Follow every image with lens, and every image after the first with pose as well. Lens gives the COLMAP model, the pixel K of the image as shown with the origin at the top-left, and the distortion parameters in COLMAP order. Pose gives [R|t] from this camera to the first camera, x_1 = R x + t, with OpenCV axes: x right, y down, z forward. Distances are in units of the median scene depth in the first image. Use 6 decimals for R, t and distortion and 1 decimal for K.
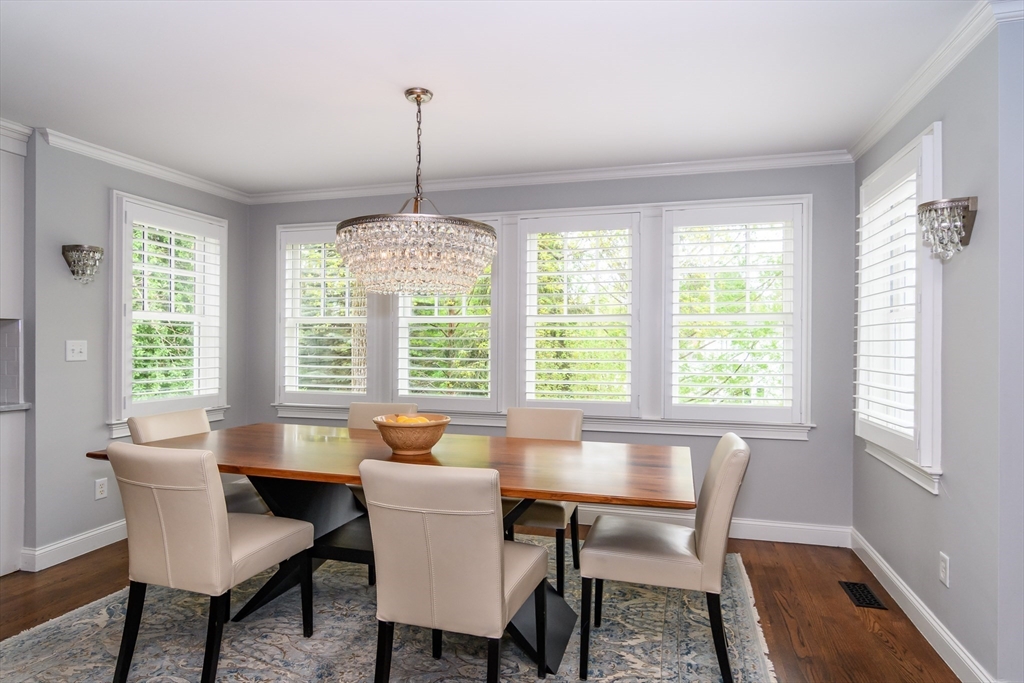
lens RADIAL K [[553.8, 0, 516.0], [0, 553.8, 341.8], [0, 0, 1]] dist [-0.018453, -0.001641]
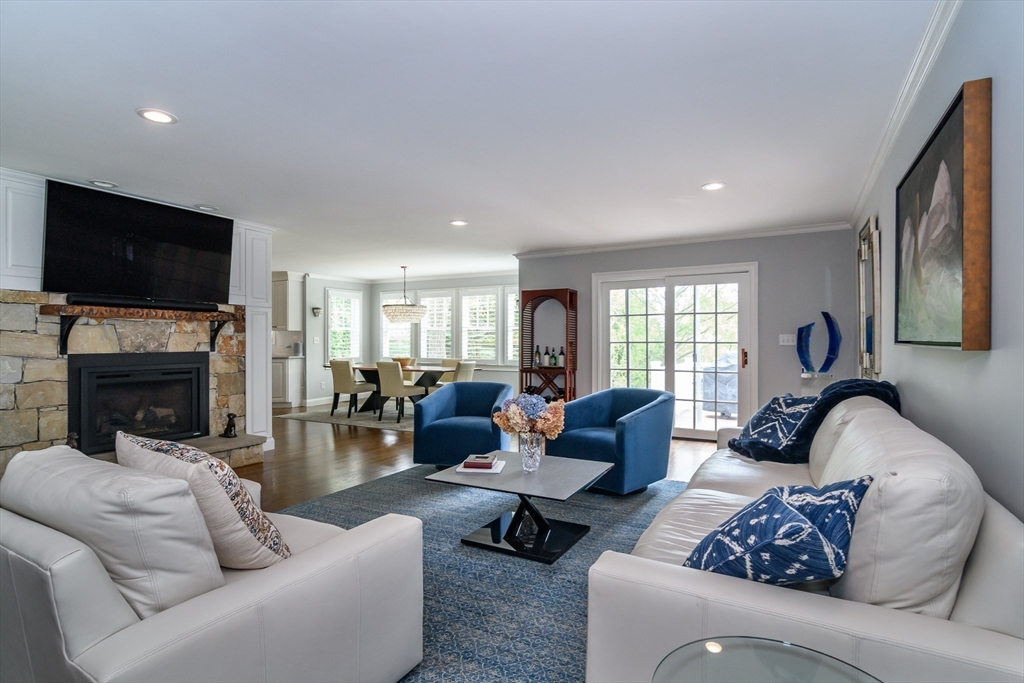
lens RADIAL K [[523.5, 0, 507.8], [0, 523.5, 338.7], [0, 0, 1]] dist [0.005661, 0.000484]
pose [[0.967020, -0.004331, -0.254663, 0.972176], [0.003954, 0.999990, -0.001992, 0.015165], [0.254669, 0.000920, 0.967028, -1.543258]]
